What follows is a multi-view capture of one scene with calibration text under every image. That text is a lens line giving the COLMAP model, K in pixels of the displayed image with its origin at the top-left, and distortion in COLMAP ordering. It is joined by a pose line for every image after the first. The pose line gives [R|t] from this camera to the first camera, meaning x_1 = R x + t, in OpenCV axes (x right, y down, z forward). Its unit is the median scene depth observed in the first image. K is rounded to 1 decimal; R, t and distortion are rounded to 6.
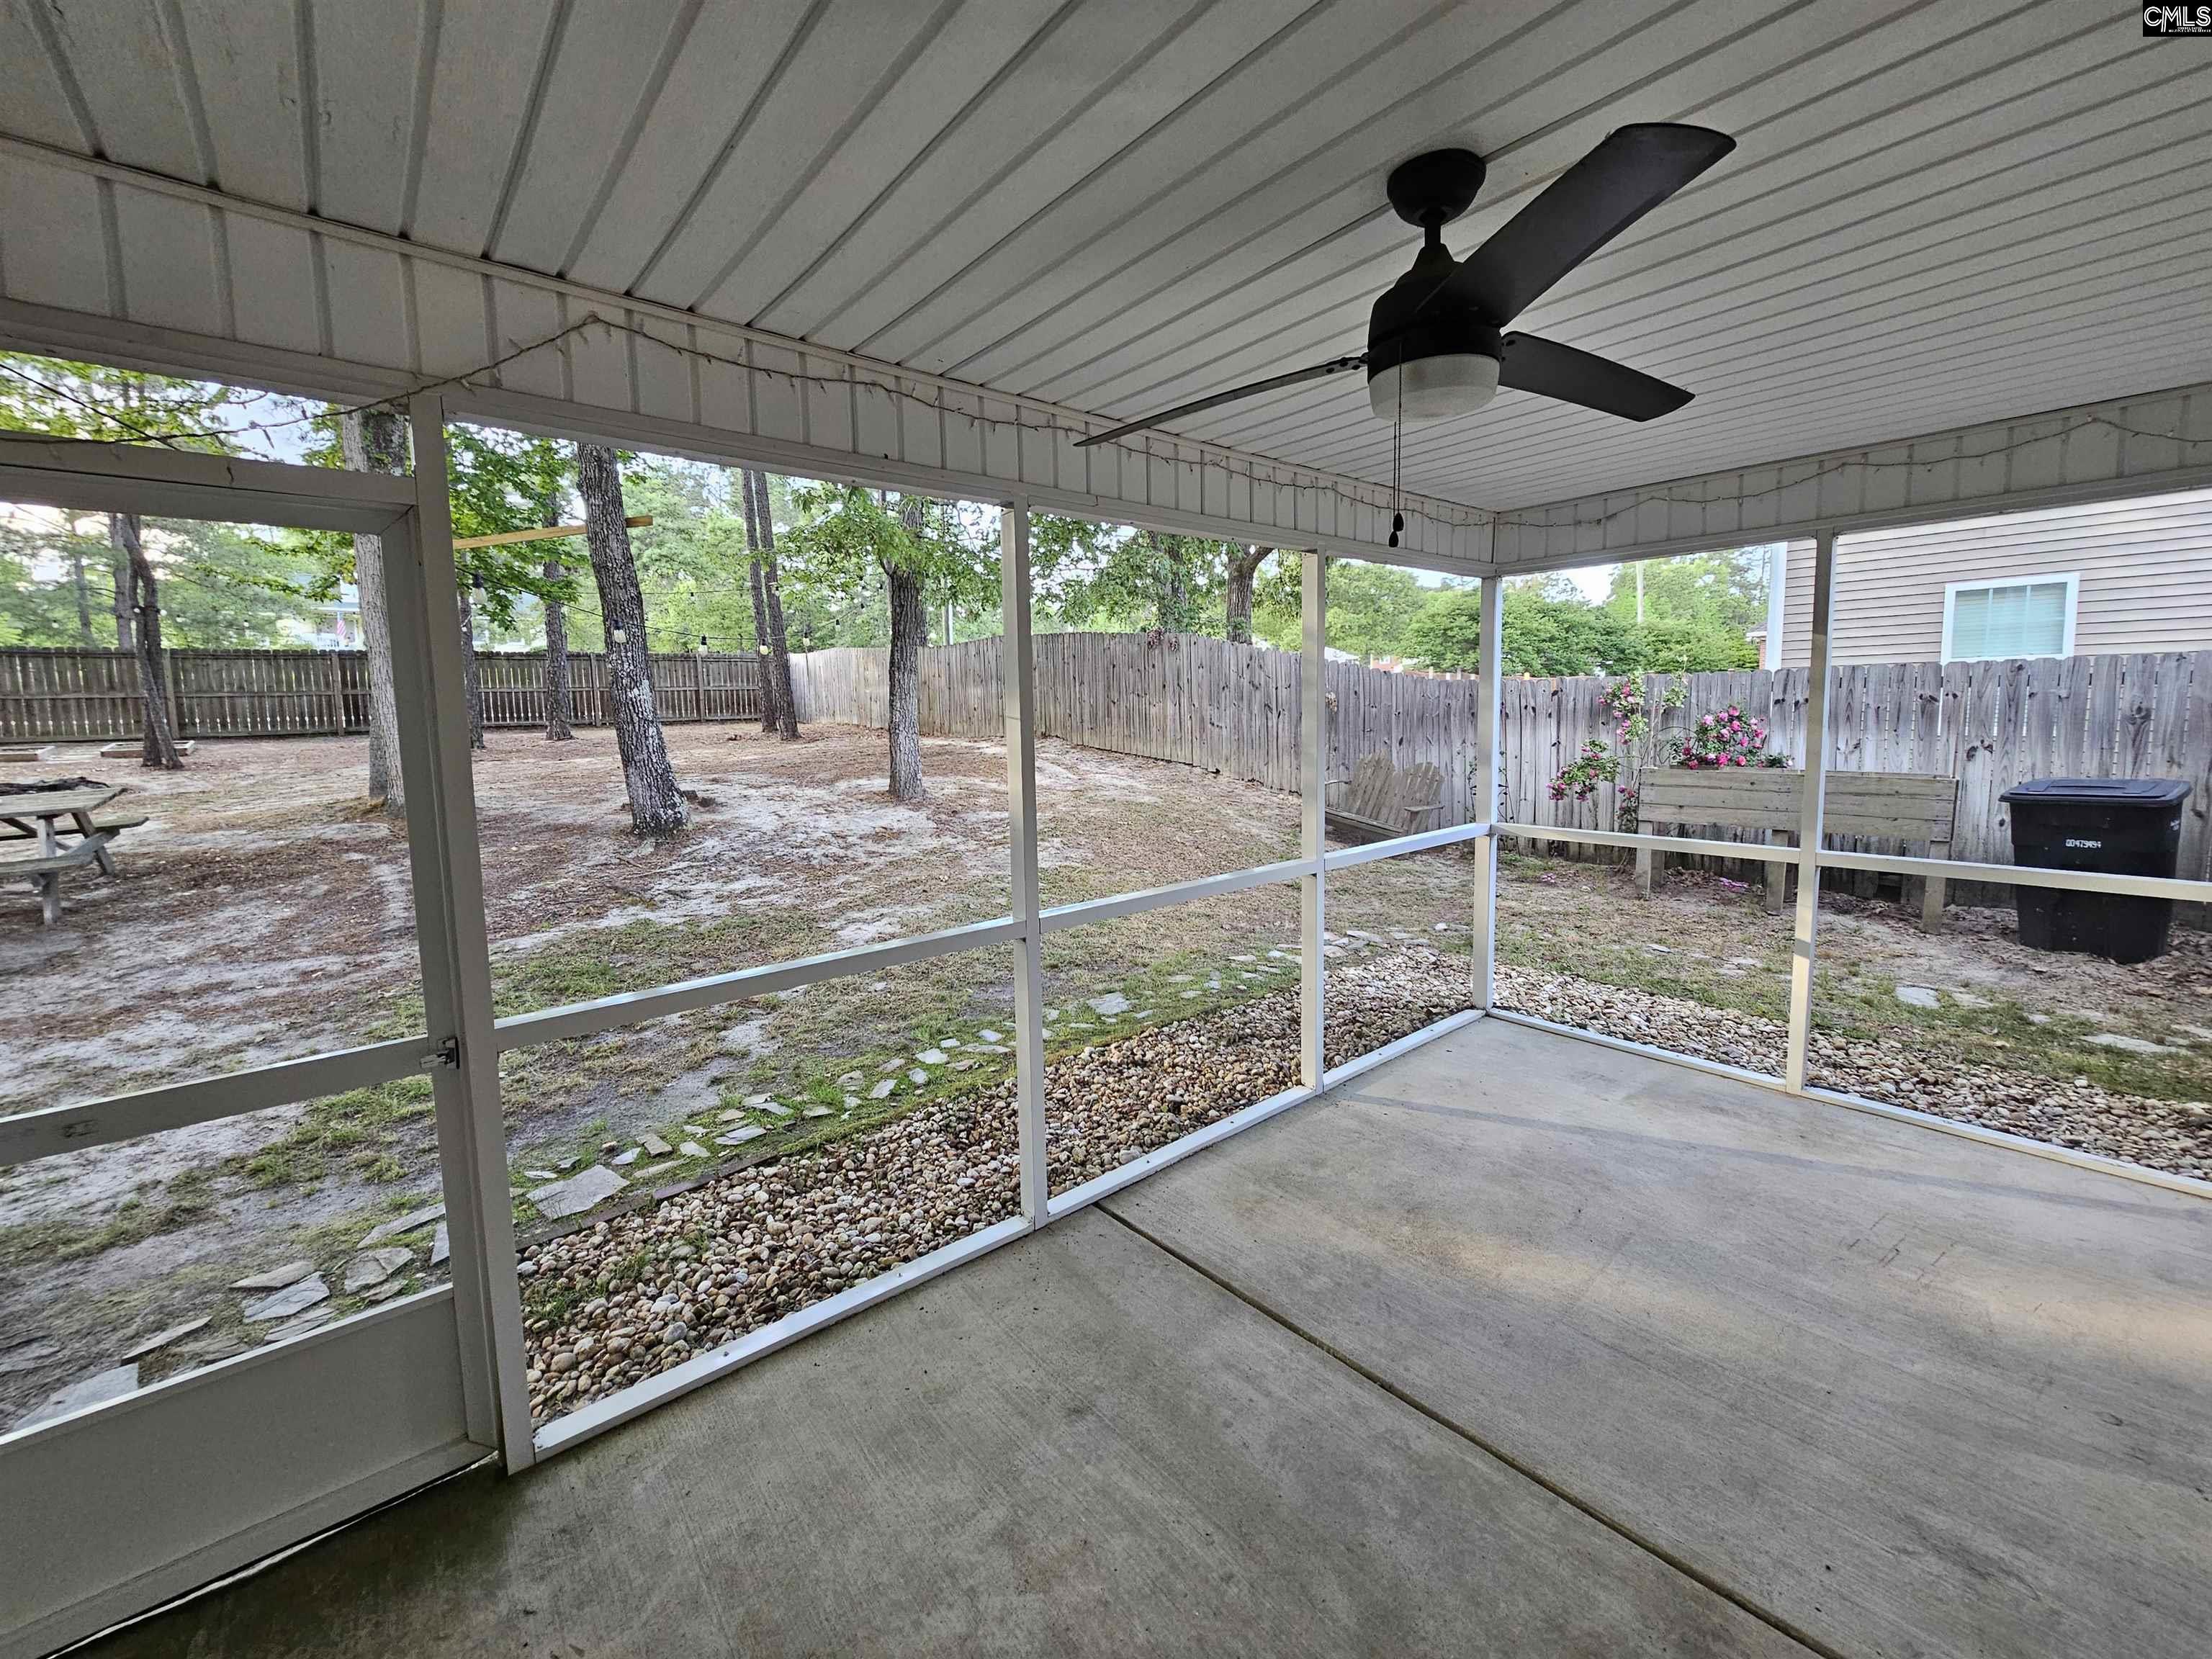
lens RADIAL K [[901.2, 0, 1098.4], [0, 901.2, 812.0], [0, 0, 1]] dist [0.000943, -0.000038]
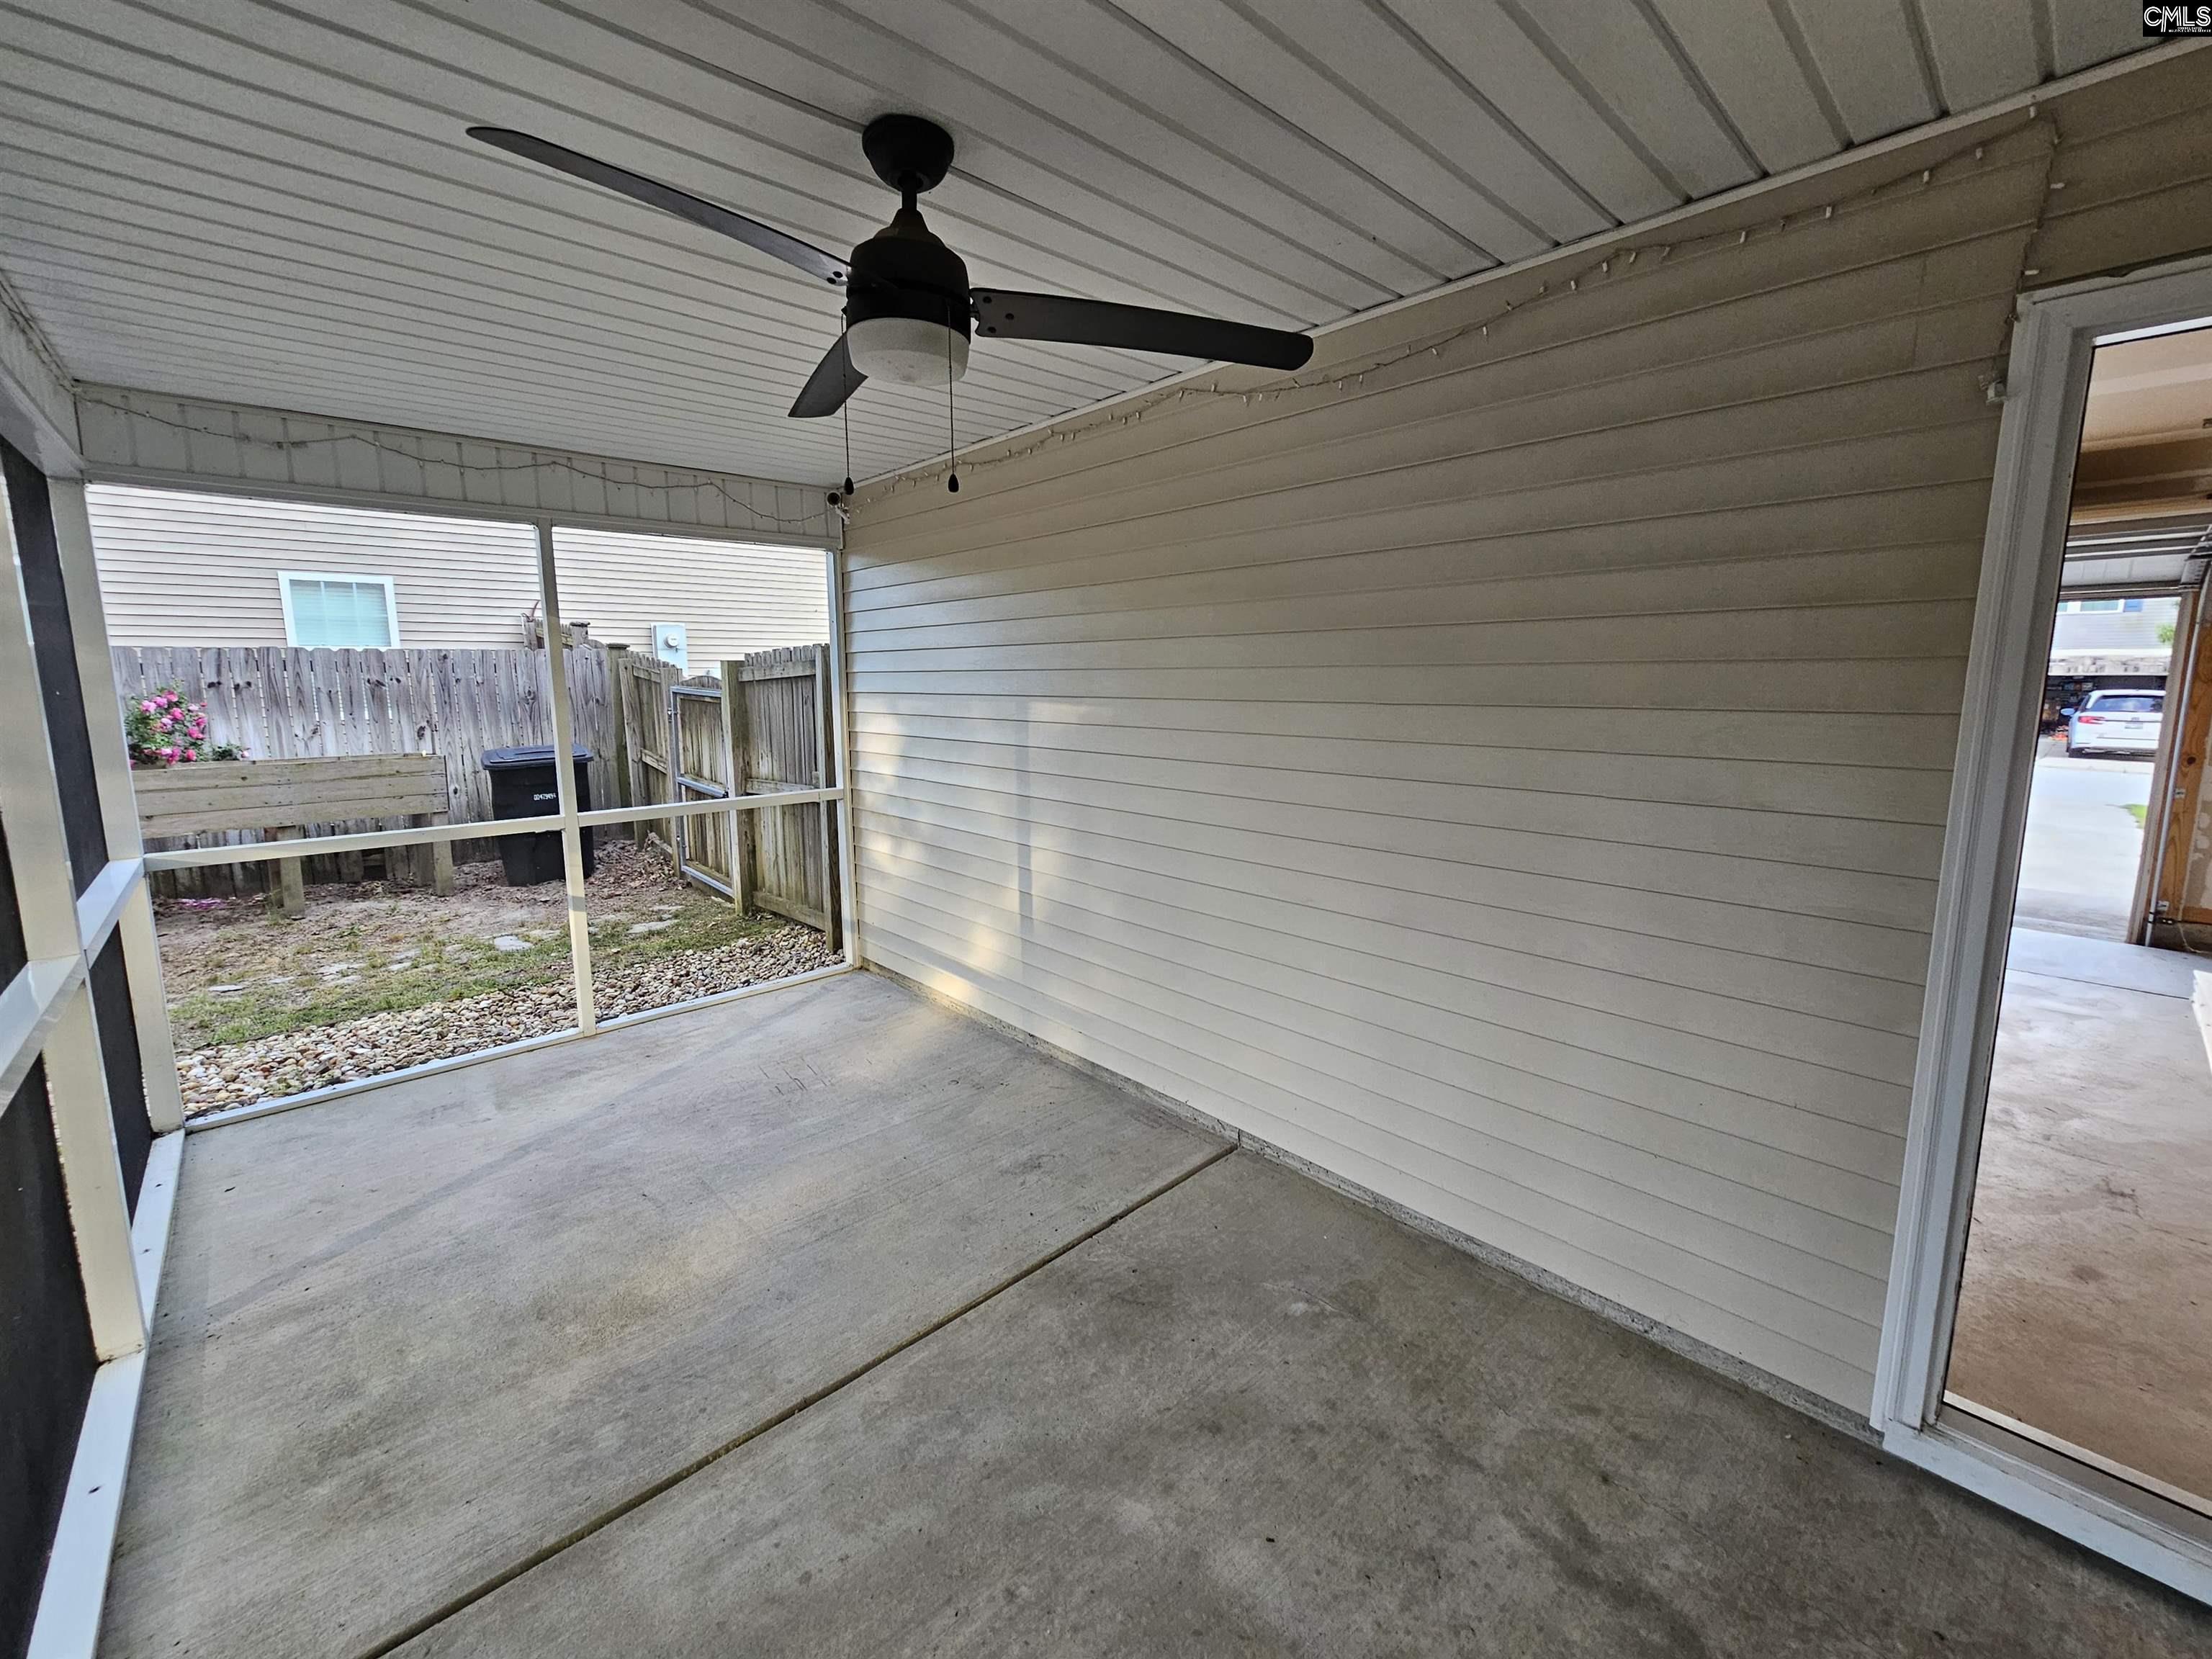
lens RADIAL K [[901.2, 0, 1089.1], [0, 901.2, 815.0], [0, 0, 1]] dist [0.000943, -0.000038]
pose [[-0.043526, -0.132735, 0.990195, -0.293374], [0.121448, 0.983081, 0.137120, -0.028306], [-0.991643, 0.126226, -0.026669, 0.362955]]
